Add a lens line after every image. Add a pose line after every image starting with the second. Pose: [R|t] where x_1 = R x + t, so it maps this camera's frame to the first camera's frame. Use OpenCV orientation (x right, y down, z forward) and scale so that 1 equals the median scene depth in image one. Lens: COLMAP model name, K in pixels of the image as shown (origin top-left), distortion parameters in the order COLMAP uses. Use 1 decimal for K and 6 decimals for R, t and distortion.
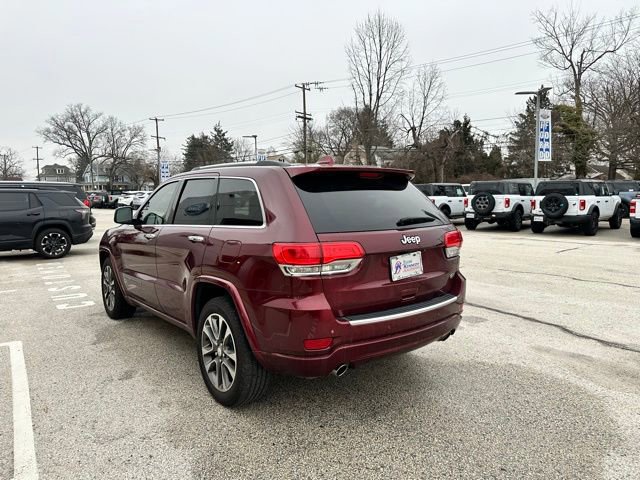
lens RADIAL K [[449.1, 0, 313.5], [0, 449.1, 241.3], [0, 0, 1]] dist [0.047972, -0.064856]
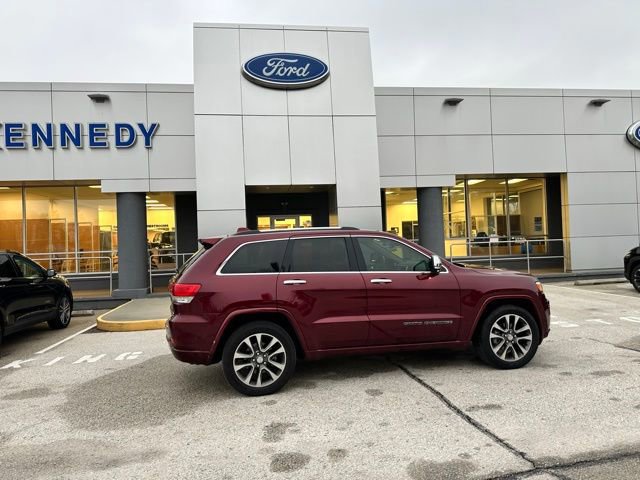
lens RADIAL K [[448.4, 0, 319.5], [0, 448.4, 237.2], [0, 0, 1]] dist [0.046196, -0.059507]
pose [[-0.439426, 0.016766, -0.898122, 0.309050], [-0.046724, 0.998046, 0.041492, -0.055233], [0.897063, 0.060196, -0.437784, 0.452532]]
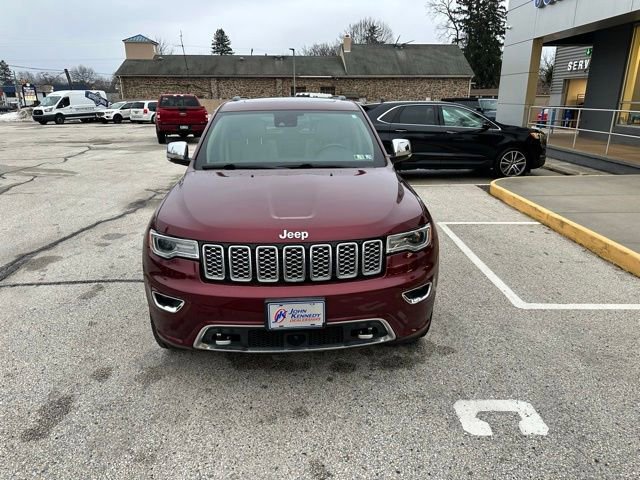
lens RADIAL K [[453.0, 0, 318.5], [0, 453.0, 240.8], [0, 0, 1]] dist [0.041303, -0.055704]
pose [[-0.822227, -0.152213, 0.548428, -0.242271], [0.073127, 0.927337, 0.367012, -0.068605], [-0.564442, 0.341873, -0.751351, 0.550938]]
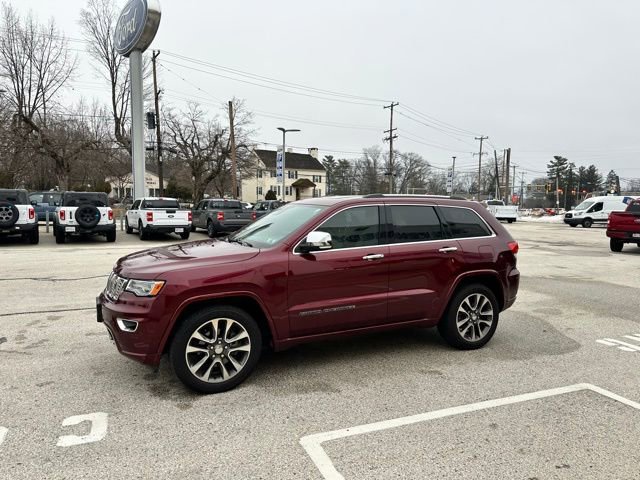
lens RADIAL K [[451.4, 0, 316.1], [0, 451.4, 245.0], [0, 0, 1]] dist [0.053952, -0.070380]
pose [[0.203311, -0.075562, 0.976194, -0.394985], [0.080348, 0.994943, 0.060279, -0.031797], [-0.975812, 0.066180, 0.208354, 0.252737]]
